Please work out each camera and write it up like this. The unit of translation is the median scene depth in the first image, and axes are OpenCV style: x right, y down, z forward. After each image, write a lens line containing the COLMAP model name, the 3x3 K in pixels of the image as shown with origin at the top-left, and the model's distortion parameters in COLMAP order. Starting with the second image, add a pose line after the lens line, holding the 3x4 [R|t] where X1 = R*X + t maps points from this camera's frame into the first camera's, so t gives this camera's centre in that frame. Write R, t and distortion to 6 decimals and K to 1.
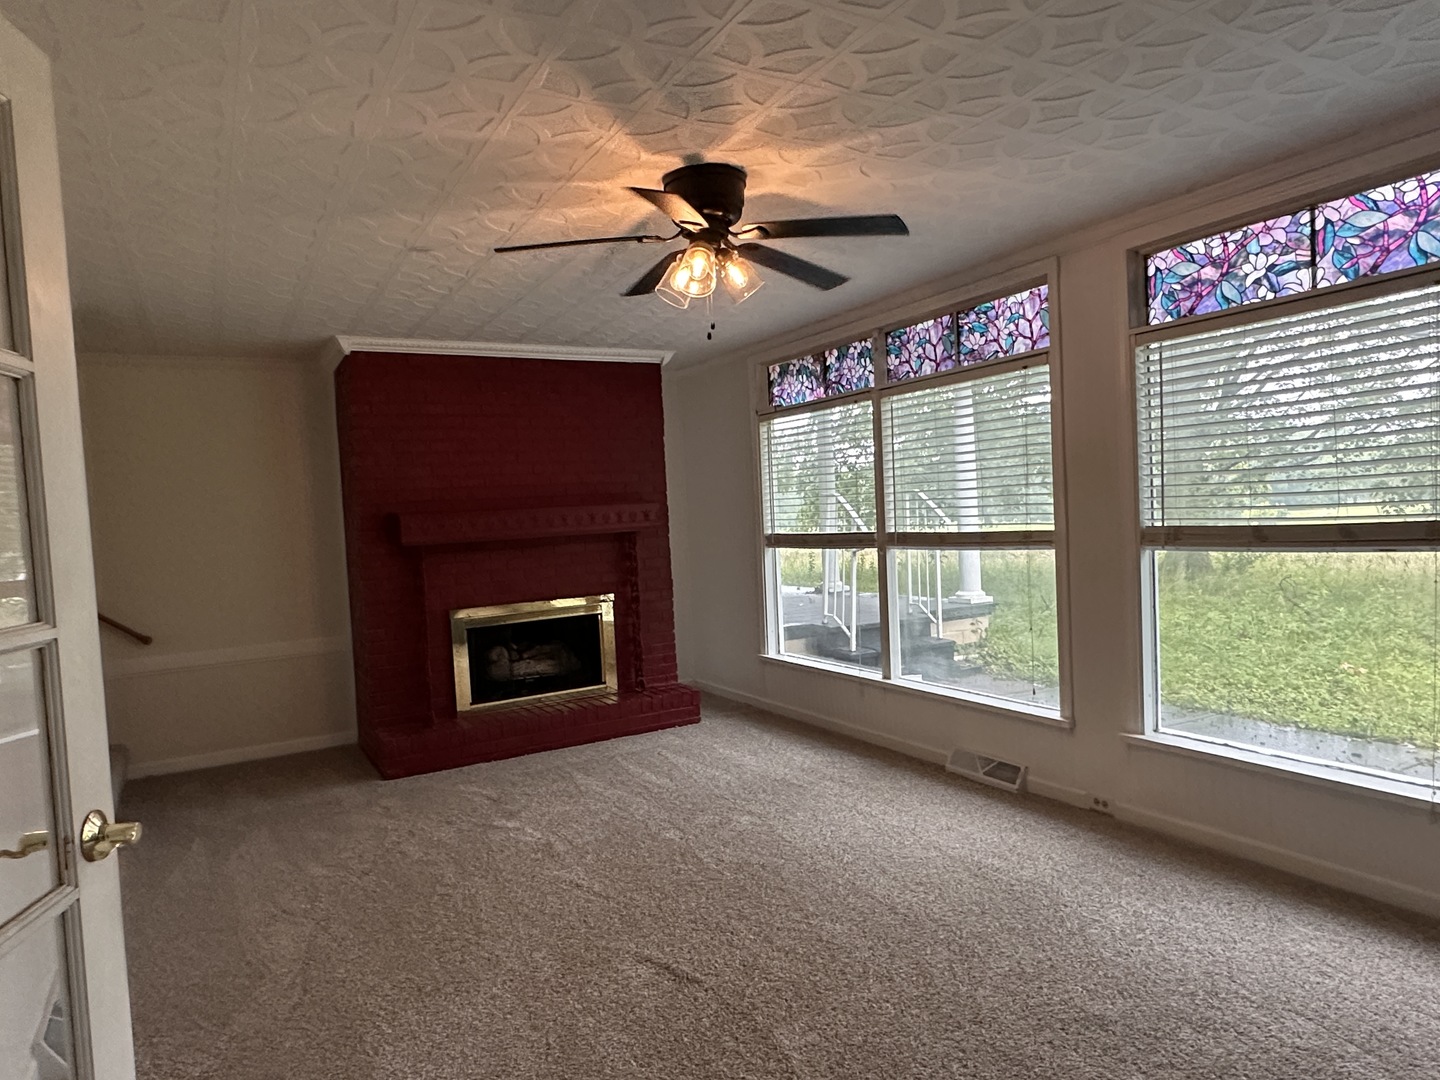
lens RADIAL K [[905.1, 0, 723.1], [0, 905.1, 544.4], [0, 0, 1]] dist [-0.002103, 0.000634]
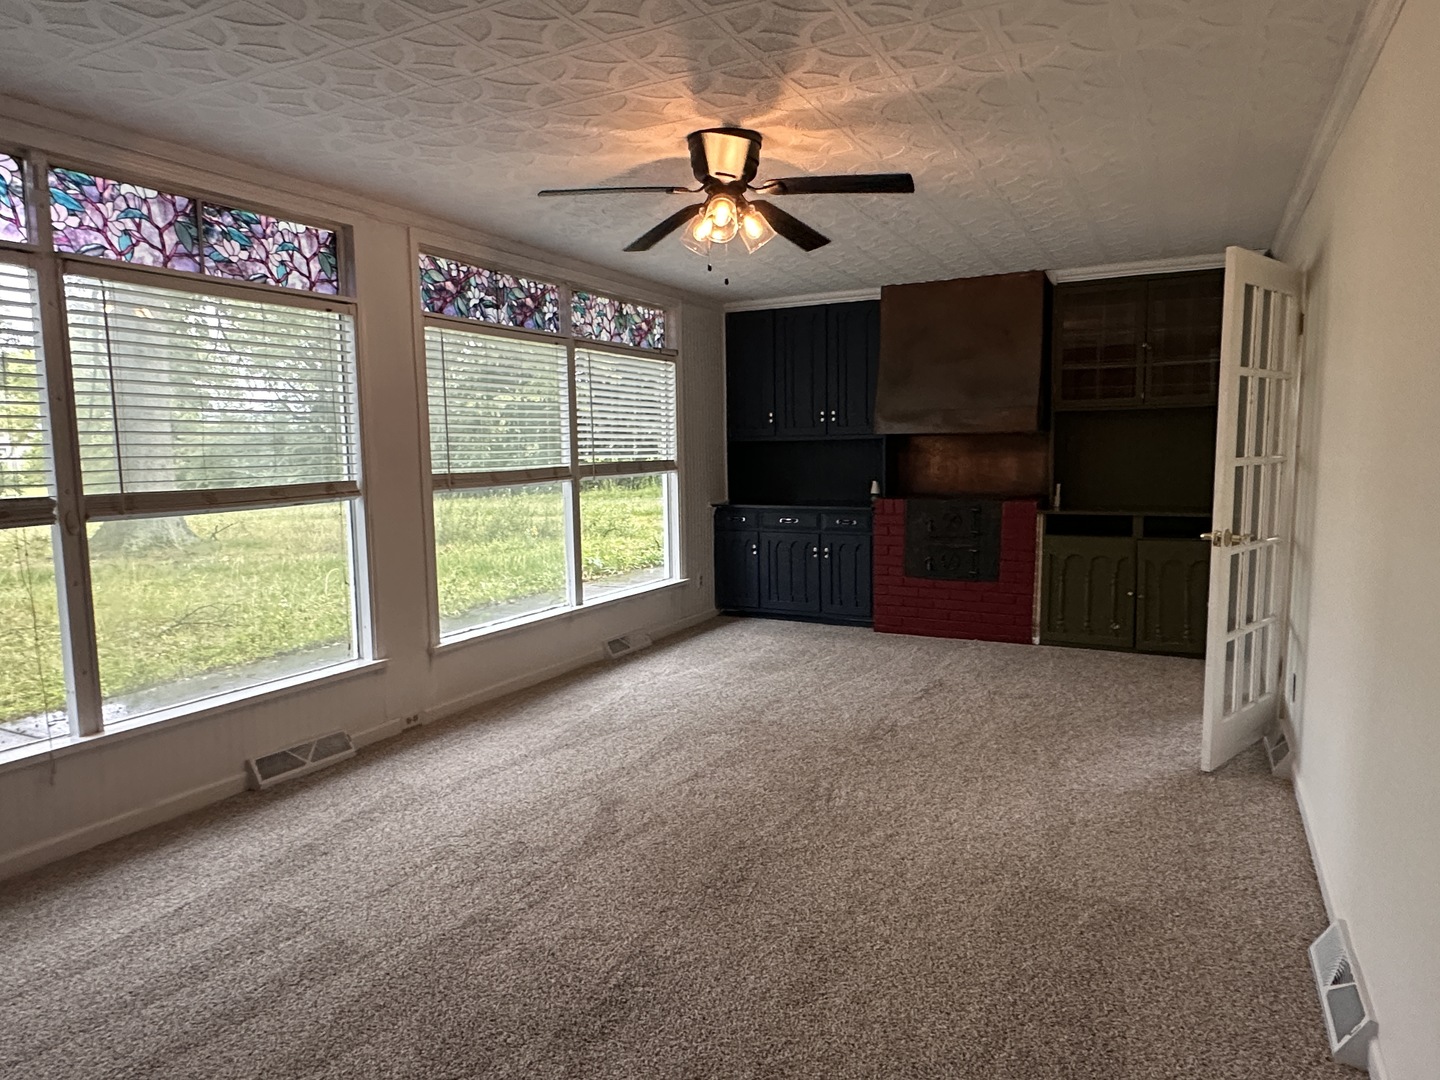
lens RADIAL K [[905.1, 0, 723.1], [0, 905.1, 542.5], [0, 0, 1]] dist [-0.002103, 0.000634]
pose [[-0.531225, -0.036698, 0.846436, -0.702579], [0.067578, 0.994043, 0.085509, -0.005907], [-0.844531, 0.102625, -0.525580, 1.173890]]
